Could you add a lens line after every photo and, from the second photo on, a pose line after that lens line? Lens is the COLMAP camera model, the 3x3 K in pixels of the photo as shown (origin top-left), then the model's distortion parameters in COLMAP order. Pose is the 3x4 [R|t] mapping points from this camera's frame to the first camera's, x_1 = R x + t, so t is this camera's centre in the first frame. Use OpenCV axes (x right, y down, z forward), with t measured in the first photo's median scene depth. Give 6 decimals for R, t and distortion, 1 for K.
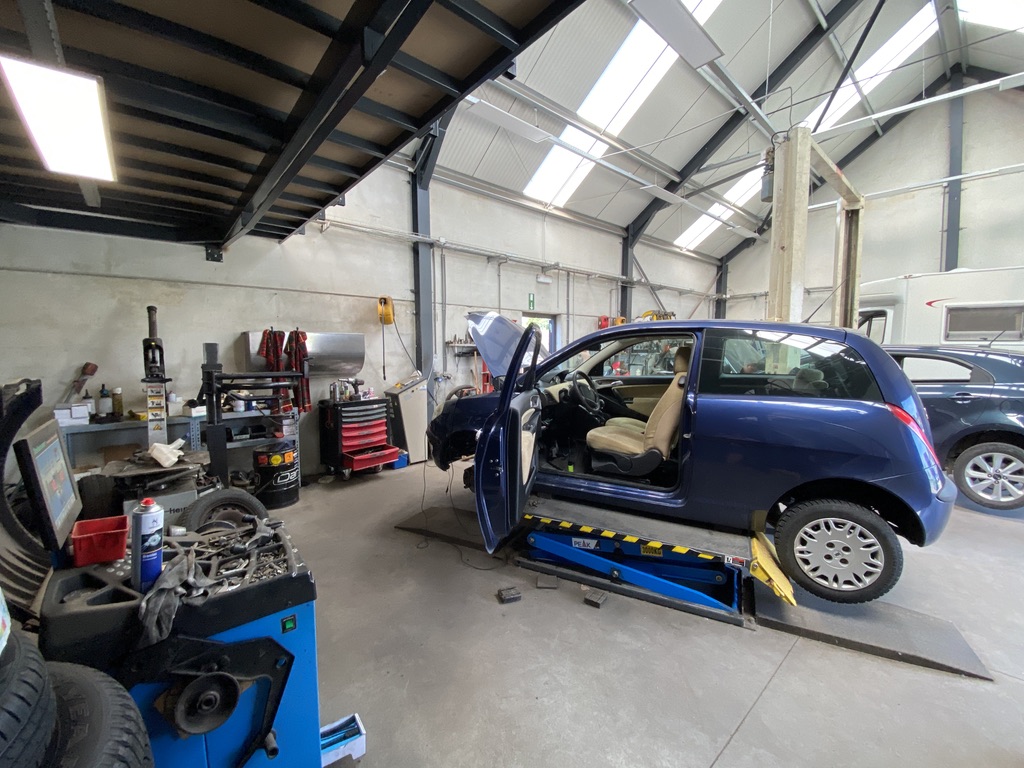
lens RADIAL K [[414.6, 0, 510.4], [0, 414.6, 381.5], [0, 0, 1]] dist [0.023599, -0.022162]
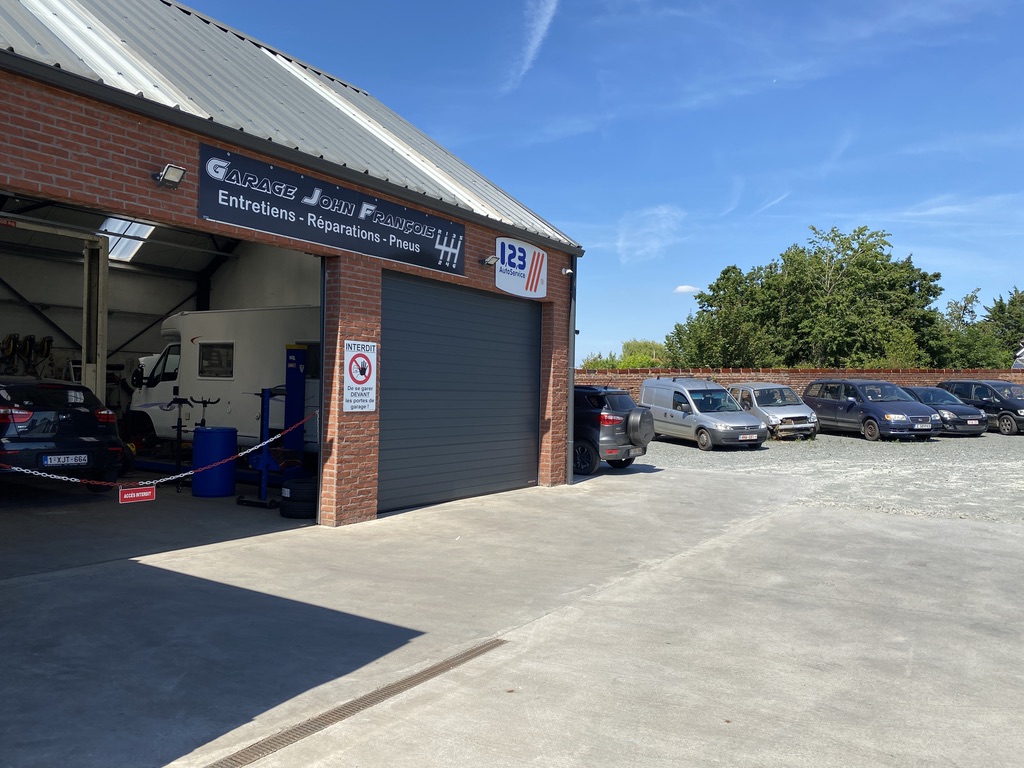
lens RADIAL K [[773.4, 0, 525.4], [0, 773.4, 383.8], [0, 0, 1]] dist [0.047124, -0.074300]
pose [[0.959085, 0.024661, 0.282042, 1.881773], [-0.000514, 0.996349, -0.085369, 0.130214], [-0.283117, 0.081731, 0.955596, -1.641660]]
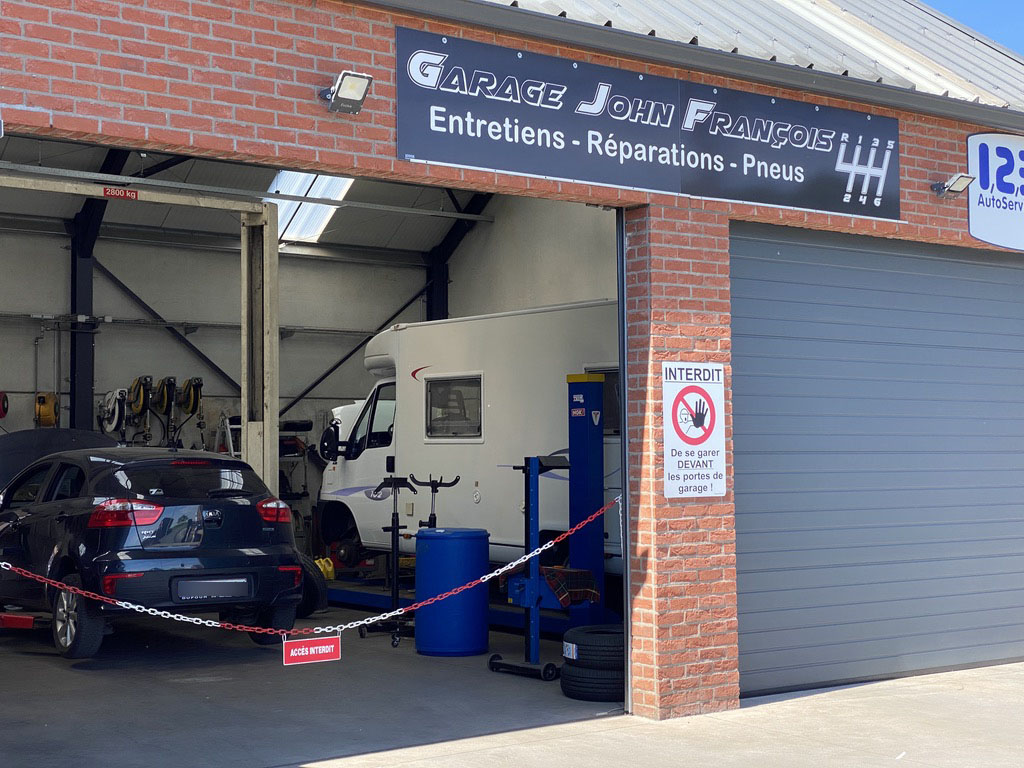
lens RADIAL K [[1506.3, 0, 515.6], [0, 1506.3, 375.0], [0, 0, 1]] dist [0.133800, 0.039255]
pose [[0.997598, -0.008106, -0.068801, 1.937538], [-0.000732, 0.991841, -0.127482, 0.127525], [0.069273, 0.127226, 0.989452, -1.651034]]
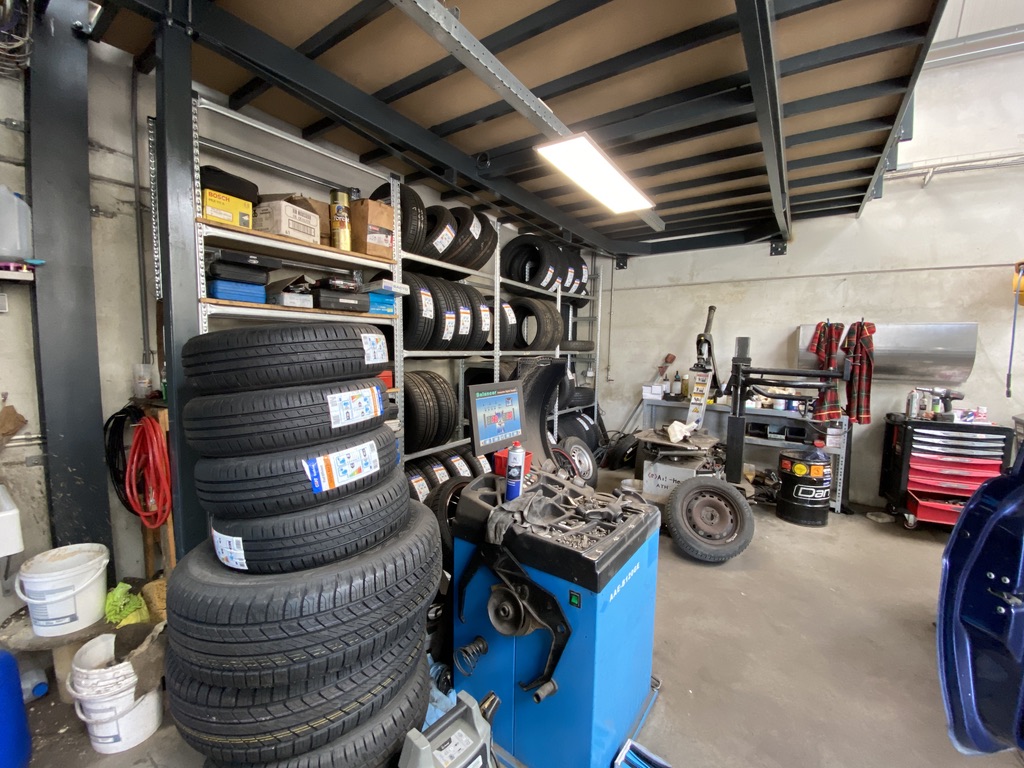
lens RADIAL K [[414.6, 0, 510.4], [0, 414.6, 381.5], [0, 0, 1]] dist [0.023599, -0.022162]
pose [[0.254389, 0.088283, -0.963064, 0.104488], [-0.089802, 0.993679, 0.067368, -0.001050], [0.962924, 0.069347, 0.260709, 0.153673]]
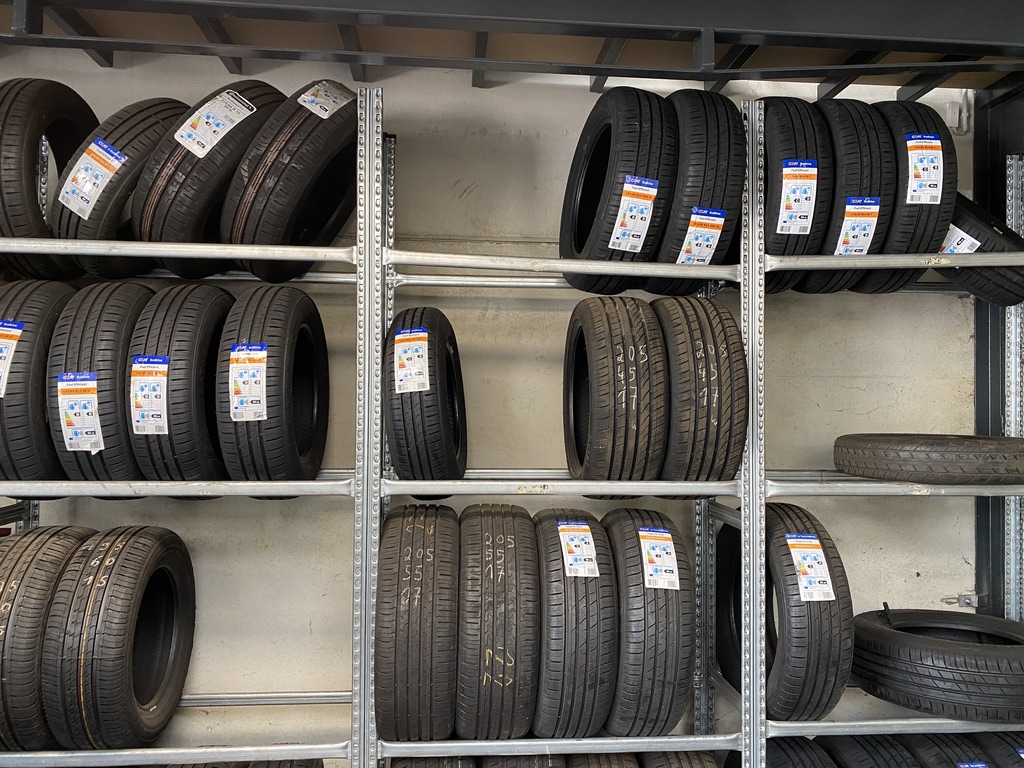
lens RADIAL K [[773.4, 0, 525.4], [0, 773.4, 383.8], [0, 0, 1]] dist [0.047124, -0.074300]
pose [[-0.586454, -0.032488, -0.809331, -0.348996], [-0.070140, 0.997479, 0.010784, -0.073868], [0.806940, 0.063090, -0.587254, 0.683040]]
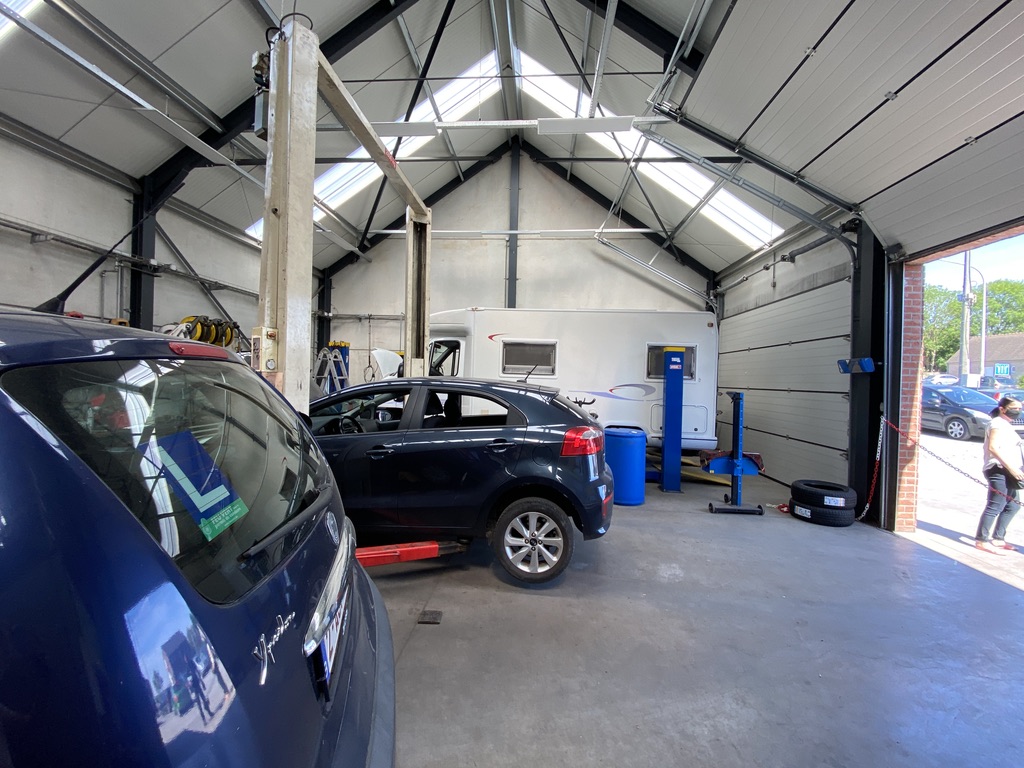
lens RADIAL K [[414.6, 0, 510.4], [0, 414.6, 381.5], [0, 0, 1]] dist [0.023599, -0.022162]
pose [[0.710063, 0.013933, 0.704000, 0.483391], [0.027248, 0.998512, -0.047244, -0.042329], [-0.703610, 0.052729, 0.708627, 0.363127]]
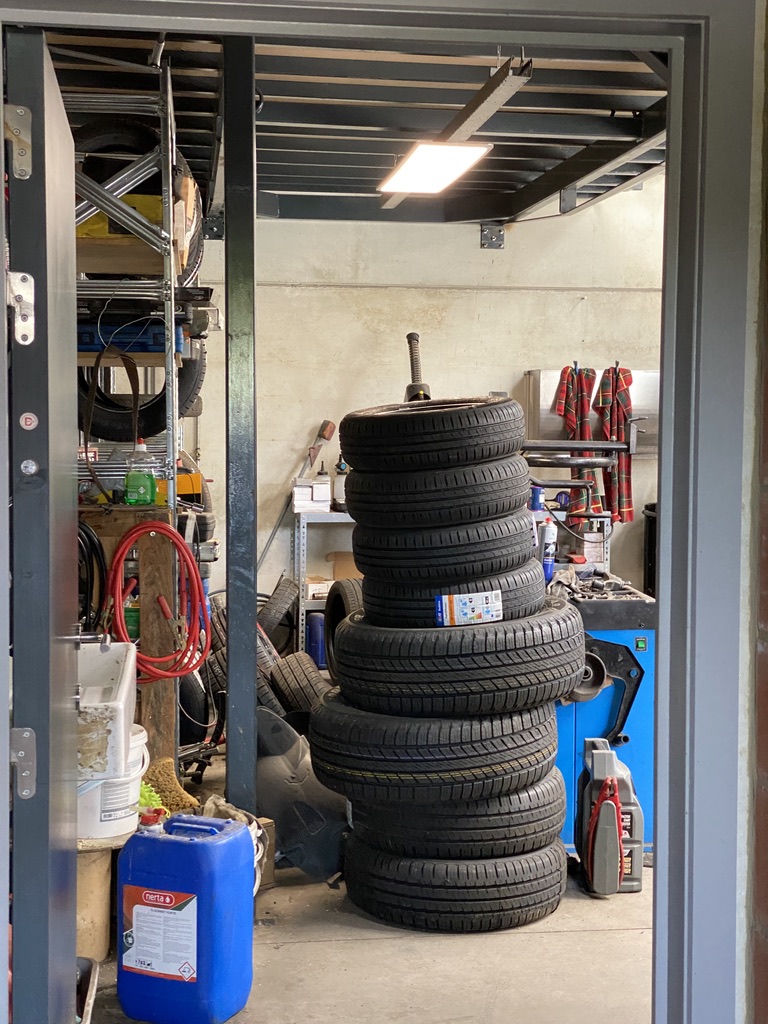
lens RADIAL K [[1506.3, 0, 386.3], [0, 1506.3, 490.3], [0, 0, 1]] dist [0.133800, 0.039255]
pose [[0.835316, 0.039276, -0.548365, 0.320161], [-0.050469, 0.998711, -0.005348, 0.062271], [0.547448, 0.032143, 0.836222, -0.802015]]
